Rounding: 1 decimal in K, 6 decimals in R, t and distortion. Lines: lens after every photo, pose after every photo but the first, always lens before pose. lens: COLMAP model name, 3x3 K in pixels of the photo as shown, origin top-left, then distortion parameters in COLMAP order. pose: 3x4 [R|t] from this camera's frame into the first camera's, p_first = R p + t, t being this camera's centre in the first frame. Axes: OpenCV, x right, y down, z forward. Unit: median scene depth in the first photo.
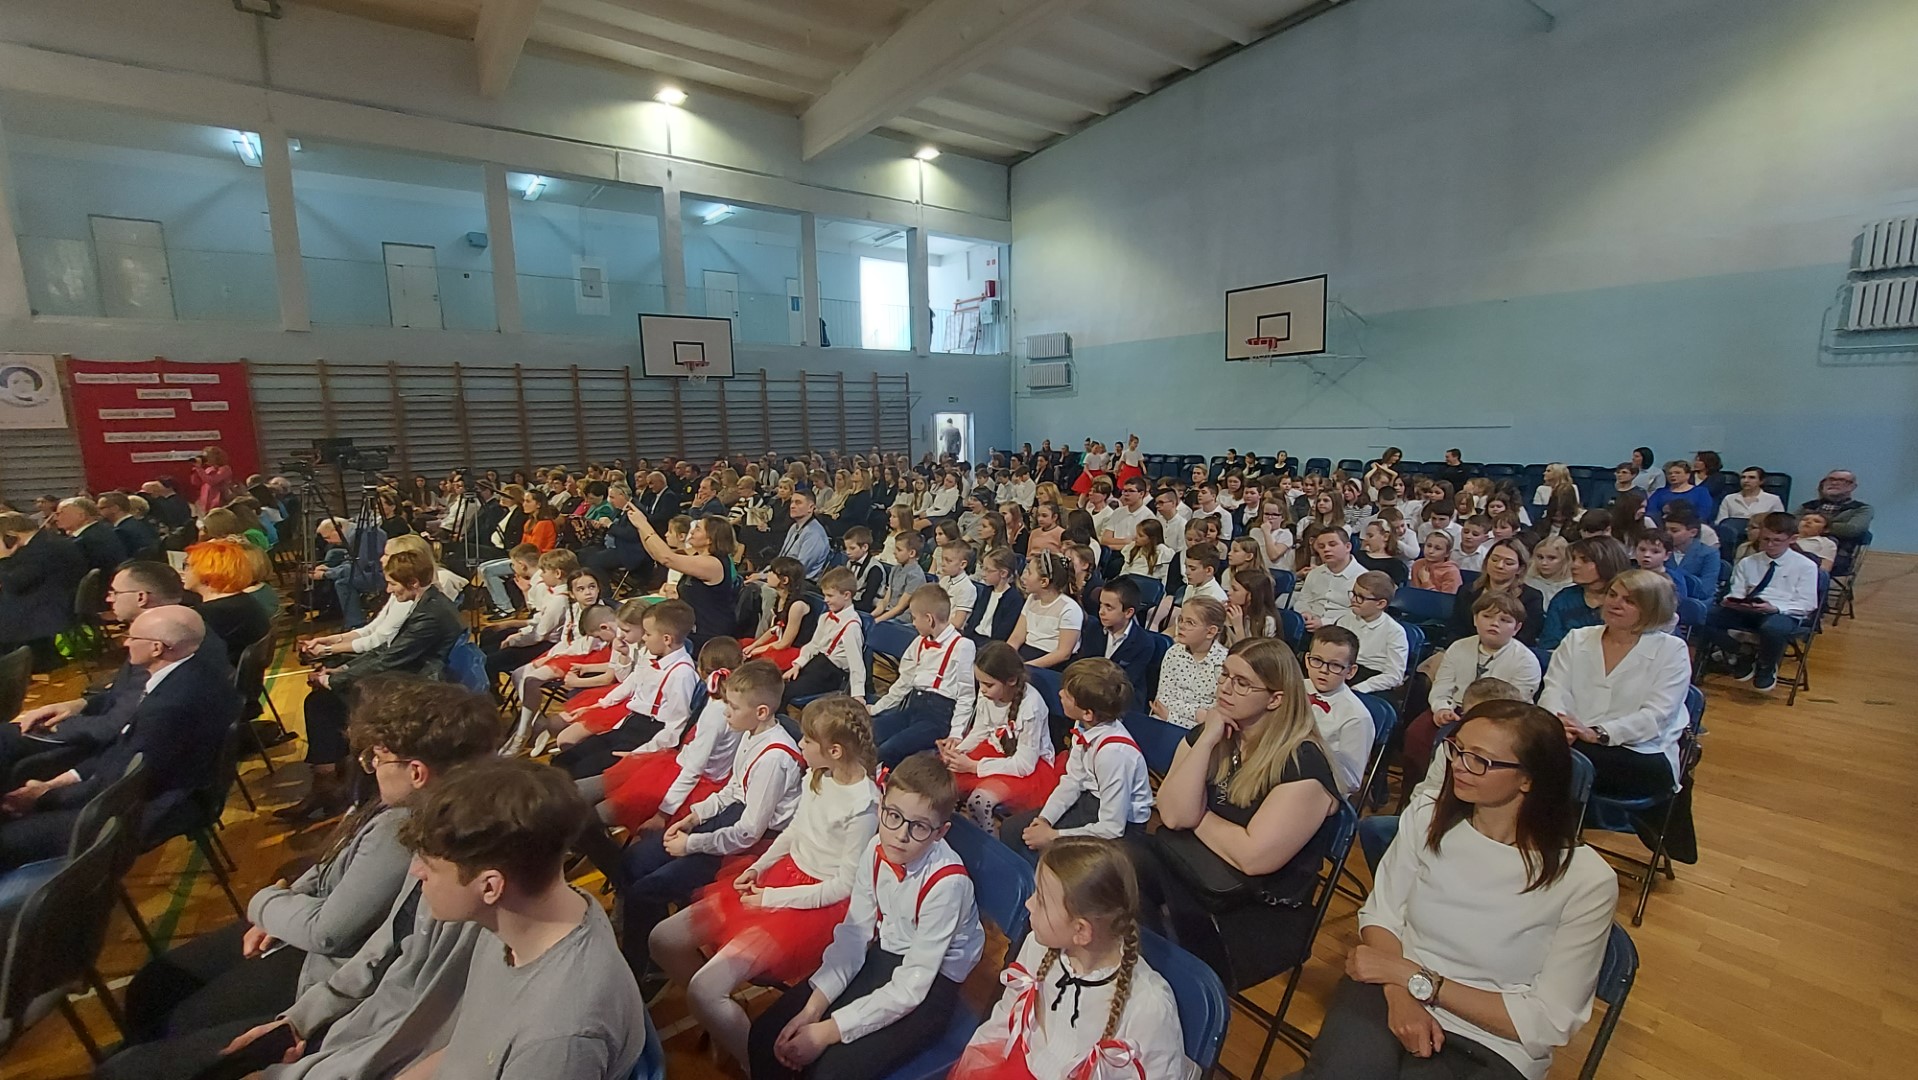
lens RADIAL K [[783.7, 0, 947.6], [0, 783.7, 553.1], [0, 0, 1]] dist [-0.008686, 0.000346]
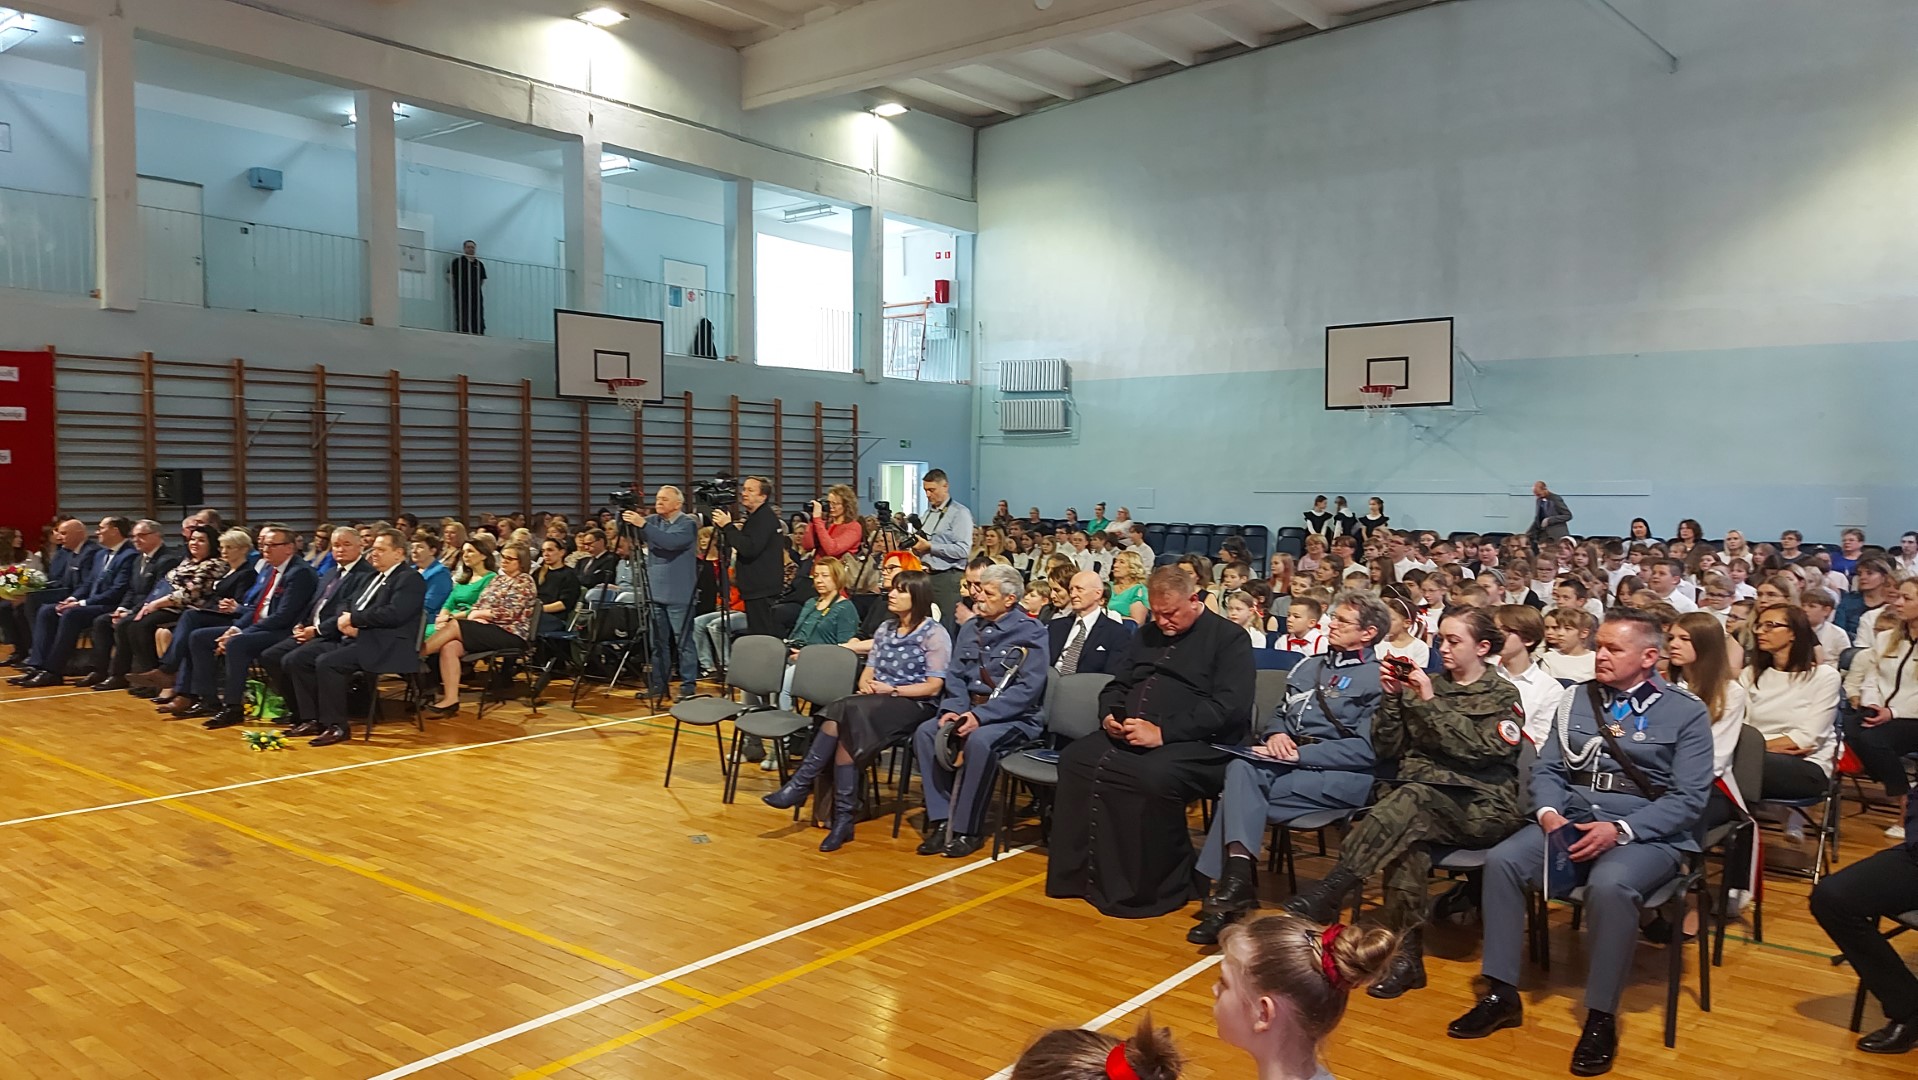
lens RADIAL K [[1358.6, 0, 970.6], [0, 1358.6, 536.2], [0, 0, 1]] dist [0.092229, -0.057006]
pose [[0.971610, 0.019053, 0.235821, -0.261300], [0.010684, 0.992202, -0.124183, 0.044962], [-0.236348, 0.123177, 0.963829, -0.210116]]
